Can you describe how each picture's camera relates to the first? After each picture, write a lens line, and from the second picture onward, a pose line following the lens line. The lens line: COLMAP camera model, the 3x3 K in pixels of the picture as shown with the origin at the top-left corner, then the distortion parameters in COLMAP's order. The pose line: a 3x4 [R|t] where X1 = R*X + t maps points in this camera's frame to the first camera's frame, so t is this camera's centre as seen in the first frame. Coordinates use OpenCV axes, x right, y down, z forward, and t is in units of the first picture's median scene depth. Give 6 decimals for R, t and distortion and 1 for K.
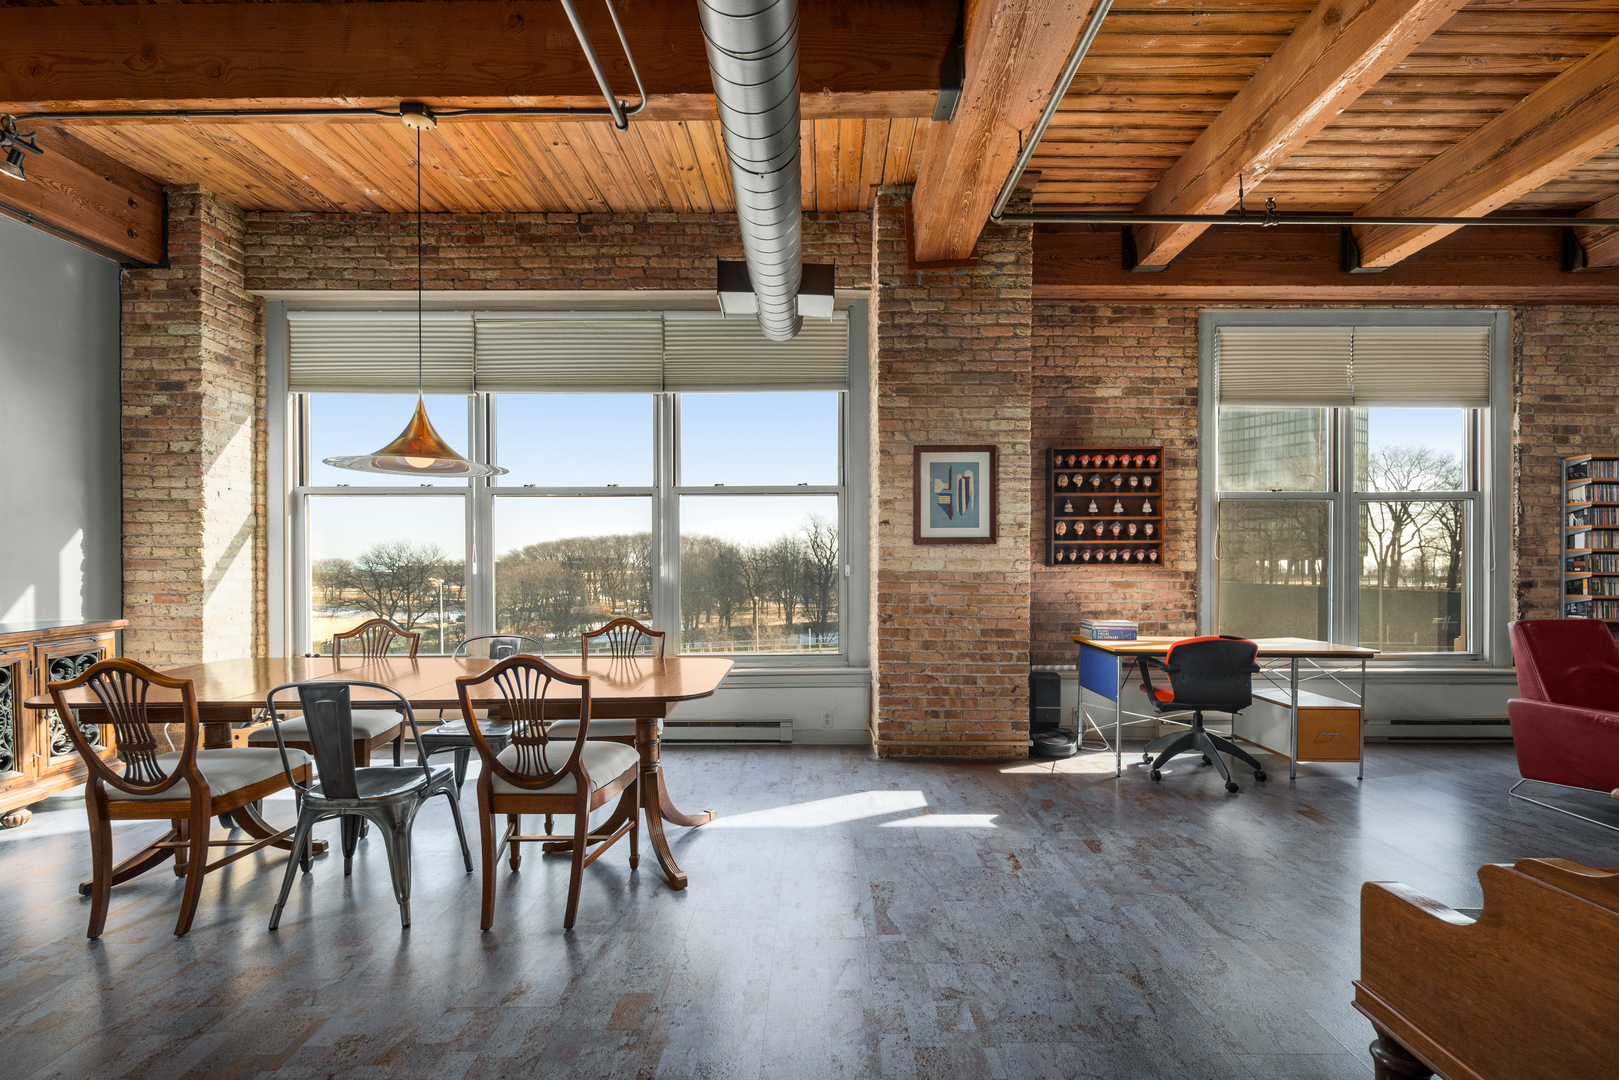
lens RADIAL K [[728.5, 0, 845.3], [0, 728.5, 574.0], [0, 0, 1]] dist [0.003740, -0.000926]
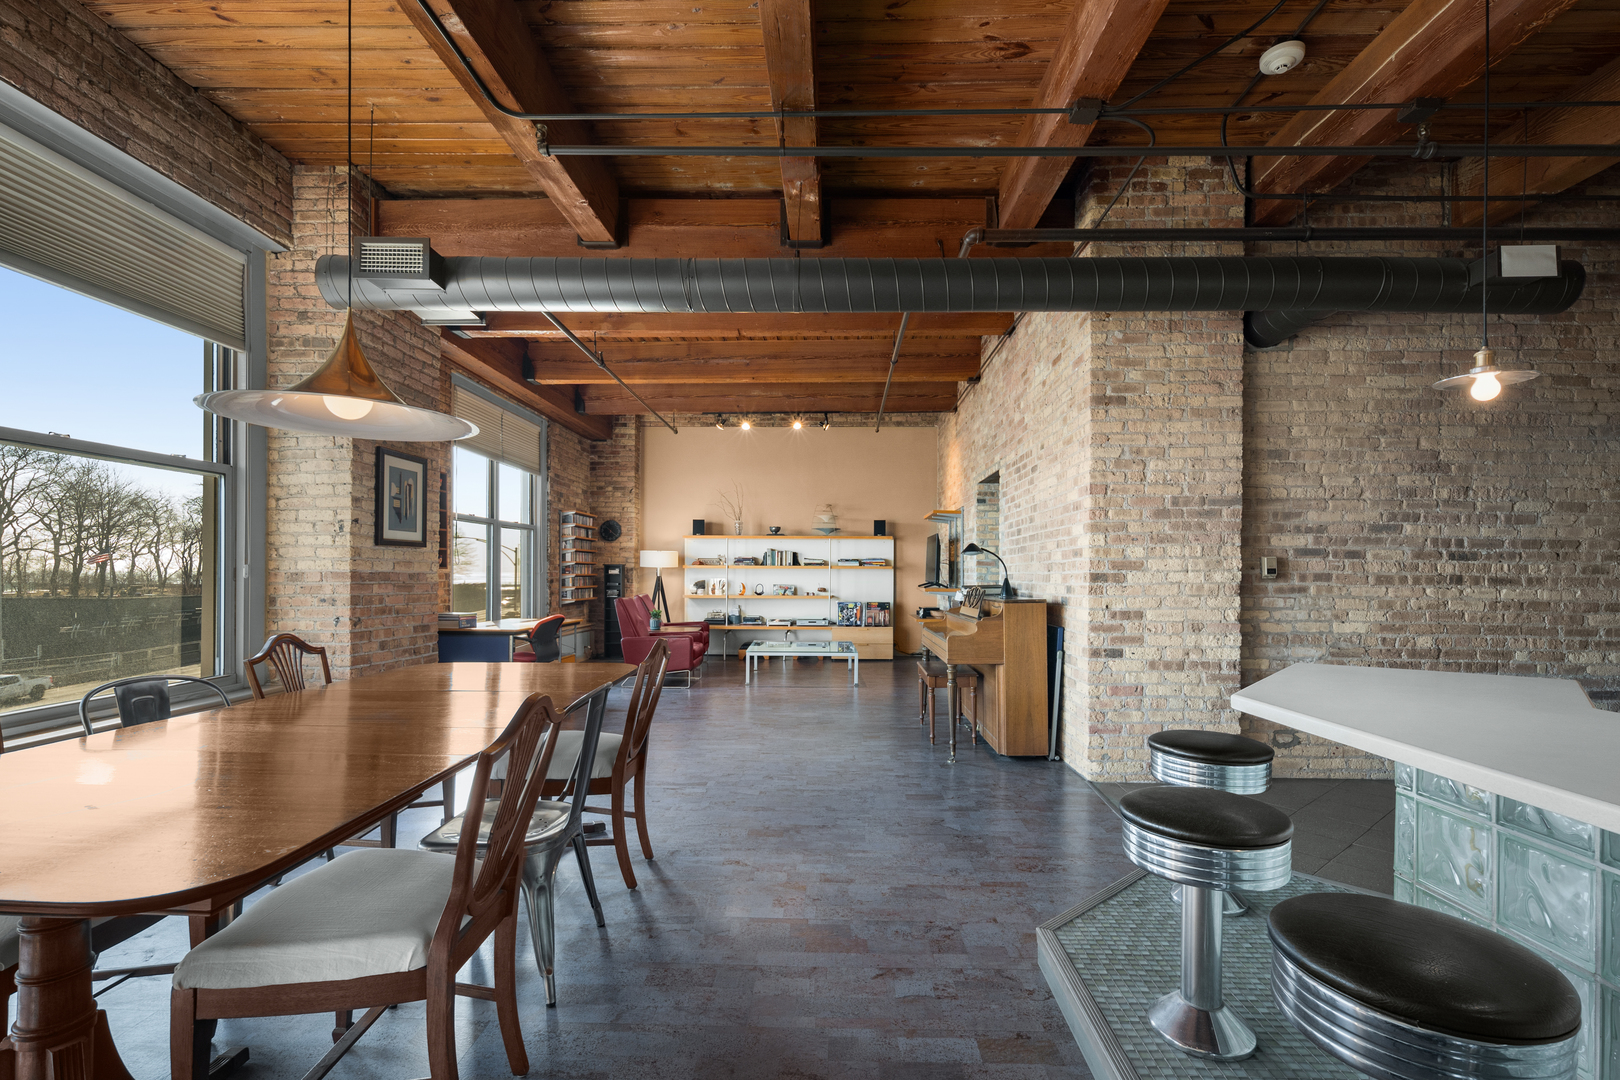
lens RADIAL K [[728.9, 0, 822.6], [0, 728.9, 571.7], [0, 0, 1]] dist [0.003740, -0.000926]
pose [[0.013594, 0.005024, 0.999895, -0.890192], [0.009465, 0.999942, -0.005153, 0.006296], [-0.999863, 0.009534, 0.013546, 0.377328]]
